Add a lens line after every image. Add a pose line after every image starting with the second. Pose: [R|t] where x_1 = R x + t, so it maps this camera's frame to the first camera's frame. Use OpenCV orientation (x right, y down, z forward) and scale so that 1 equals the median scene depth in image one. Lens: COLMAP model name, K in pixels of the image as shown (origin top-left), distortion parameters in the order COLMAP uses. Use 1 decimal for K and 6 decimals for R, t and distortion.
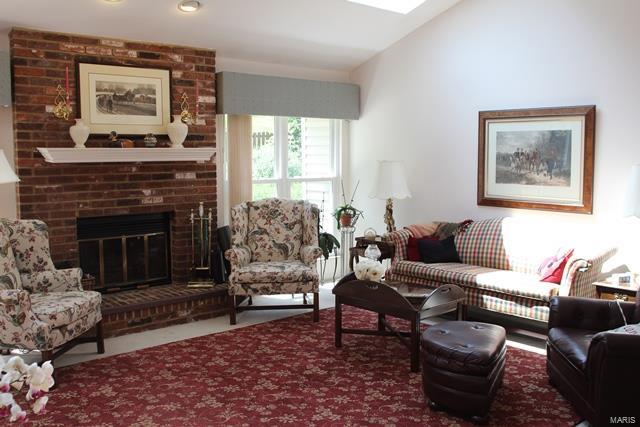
lens RADIAL K [[592.6, 0, 320.4], [0, 592.6, 210.2], [0, 0, 1]] dist [-0.066076, 0.000000]
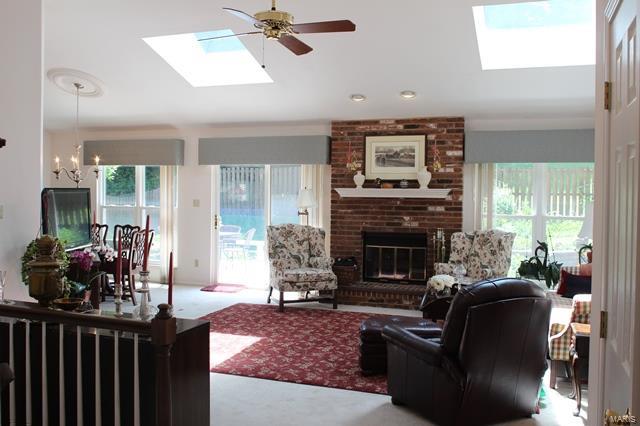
lens RADIAL K [[592.6, 0, 320.5], [0, 592.6, 212.5], [0, 0, 1]] dist [-0.066076, 0.000000]
pose [[0.492119, 0.038785, -0.869663, 0.910870], [-0.091844, 0.995745, -0.007565, -0.014530], [0.865669, 0.083596, 0.493587, 0.080266]]
